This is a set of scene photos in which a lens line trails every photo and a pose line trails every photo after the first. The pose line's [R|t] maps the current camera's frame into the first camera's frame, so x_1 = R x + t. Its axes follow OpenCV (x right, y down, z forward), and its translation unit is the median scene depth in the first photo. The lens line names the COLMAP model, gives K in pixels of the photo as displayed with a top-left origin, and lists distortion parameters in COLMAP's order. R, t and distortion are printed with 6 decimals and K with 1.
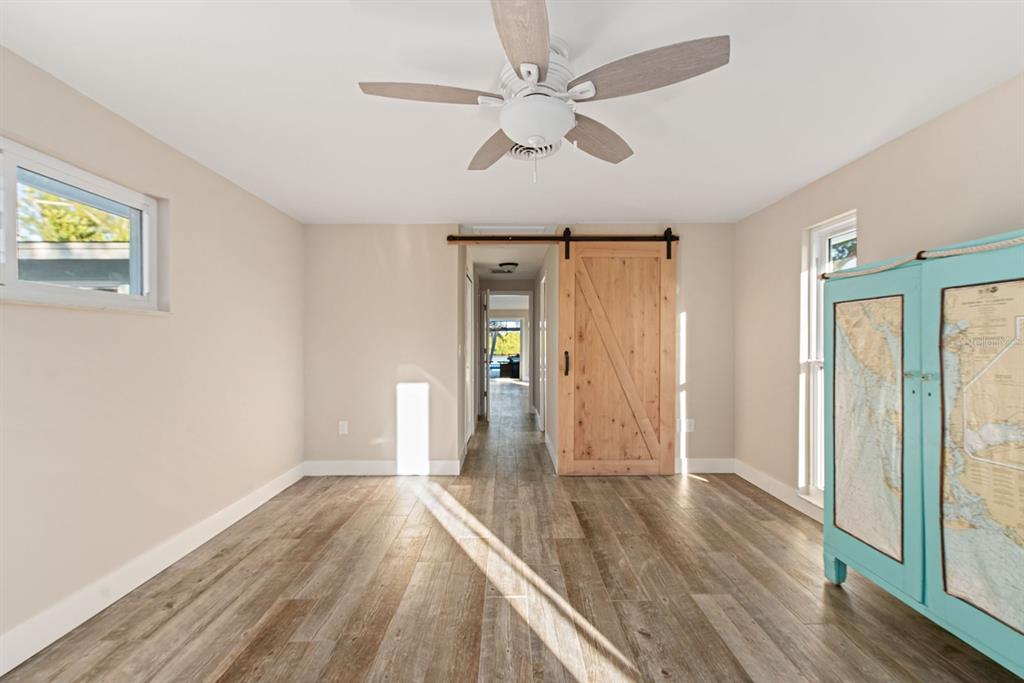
lens RADIAL K [[409.6, 0, 511.2], [0, 409.6, 343.0], [0, 0, 1]] dist [0.009235, -0.000385]
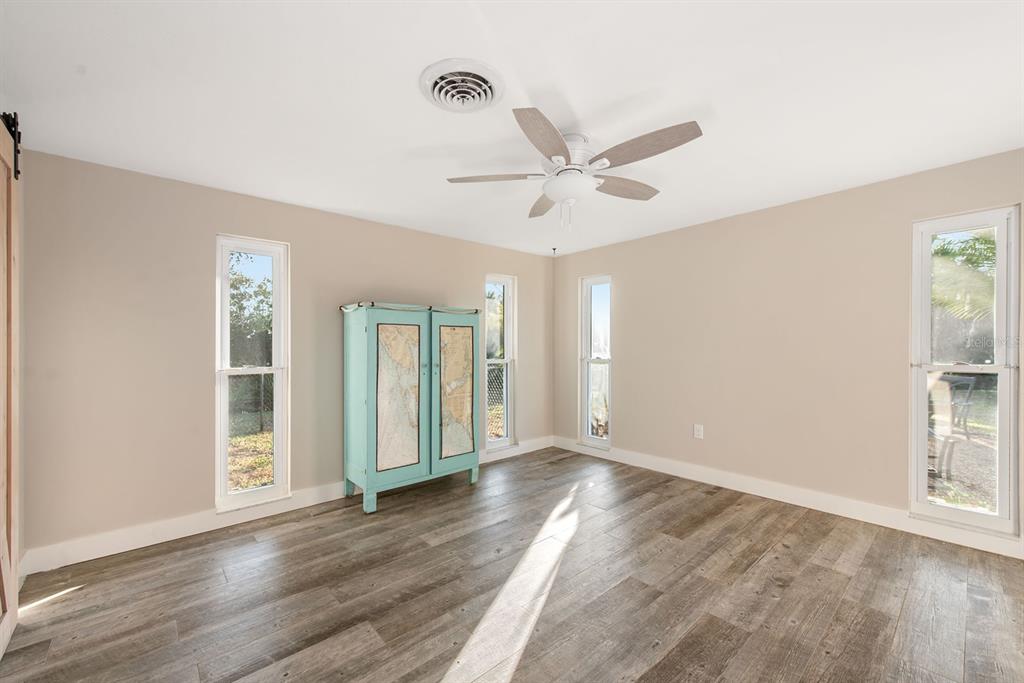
lens RADIAL K [[409.6, 0, 511.2], [0, 409.6, 343.0], [0, 0, 1]] dist [0.009235, -0.000385]
pose [[-0.653389, 0.018528, 0.756796, -0.672043], [0.010314, 0.999826, -0.015573, 0.001508], [-0.756952, -0.002370, -0.653466, 1.591398]]
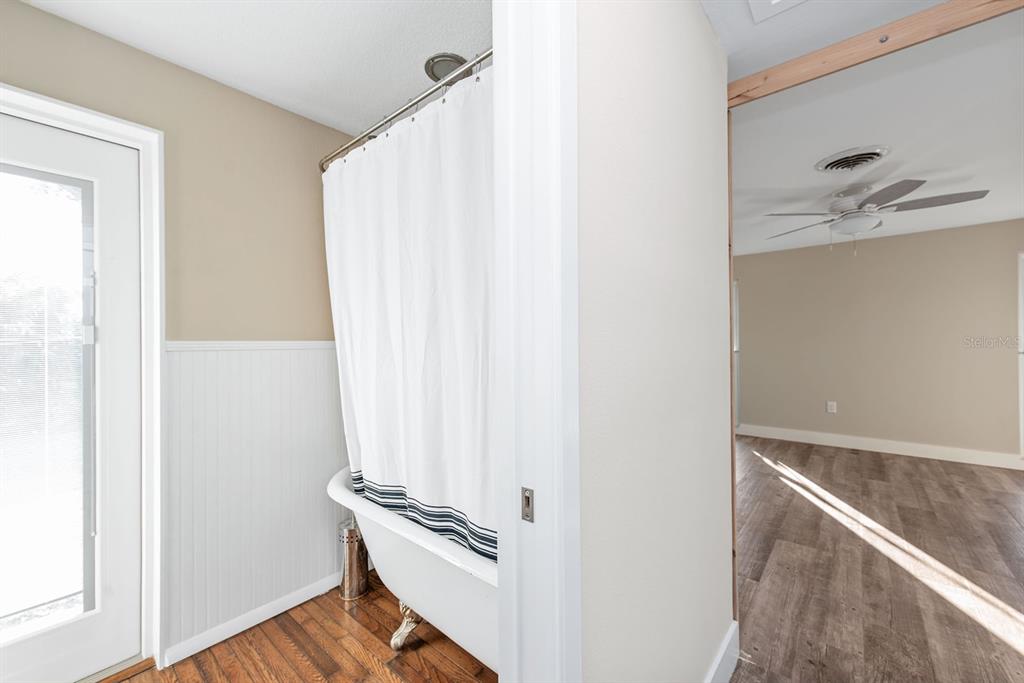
lens RADIAL K [[409.6, 0, 511.2], [0, 409.6, 343.0], [0, 0, 1]] dist [0.009235, -0.000385]
pose [[-0.758063, 0.011460, 0.652081, 0.015866], [0.012124, 0.999920, -0.003479, -0.000218], [-0.652069, 0.005269, -0.758141, 2.687252]]
